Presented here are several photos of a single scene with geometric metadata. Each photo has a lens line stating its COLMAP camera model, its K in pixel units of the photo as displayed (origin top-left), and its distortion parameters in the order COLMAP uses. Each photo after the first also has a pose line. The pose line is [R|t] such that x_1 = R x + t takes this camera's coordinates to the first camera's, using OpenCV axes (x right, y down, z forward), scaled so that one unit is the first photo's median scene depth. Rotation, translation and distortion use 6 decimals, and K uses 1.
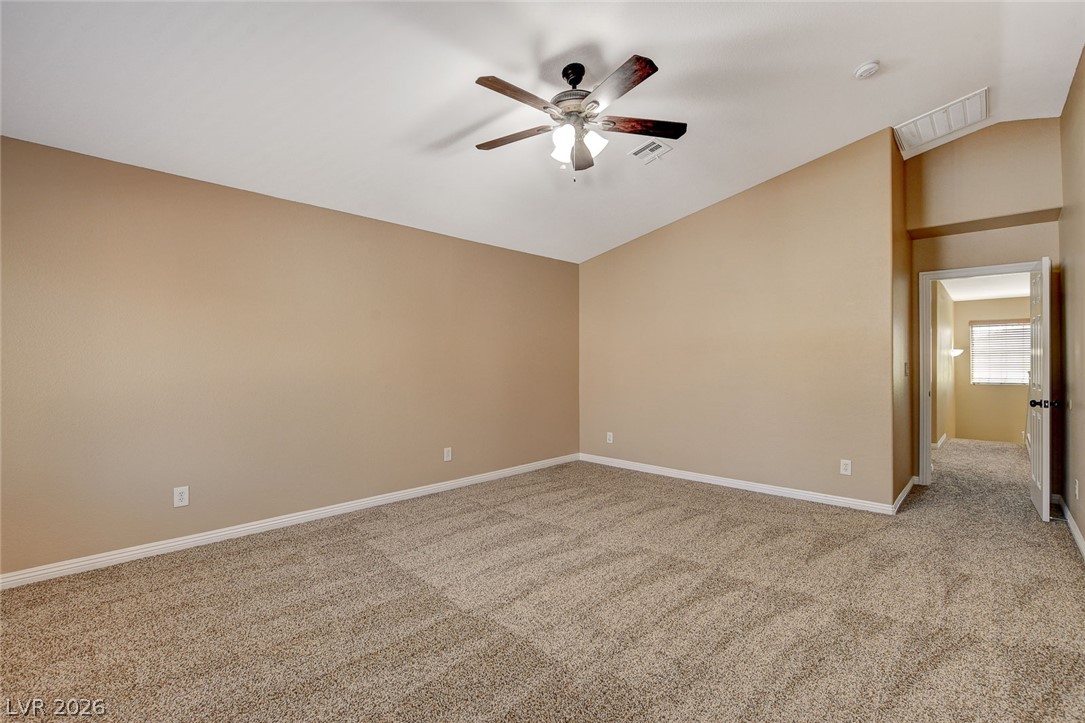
lens RADIAL K [[485.6, 0, 539.5], [0, 485.6, 355.3], [0, 0, 1]] dist [-0.018963, 0.000430]
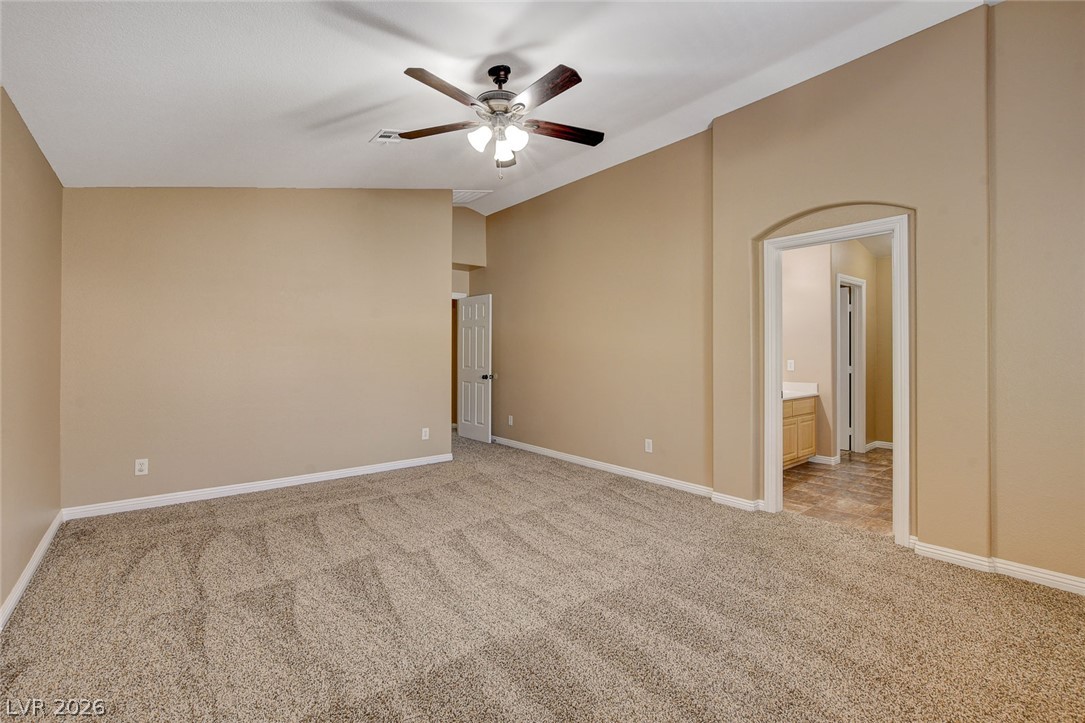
lens RADIAL K [[485.6, 0, 539.5], [0, 485.6, 355.3], [0, 0, 1]] dist [-0.018963, 0.000430]
pose [[0.115240, -0.004362, 0.993328, -0.744107], [-0.010874, 0.999925, 0.005653, 0.010351], [-0.993278, -0.011453, 0.115184, 0.641780]]
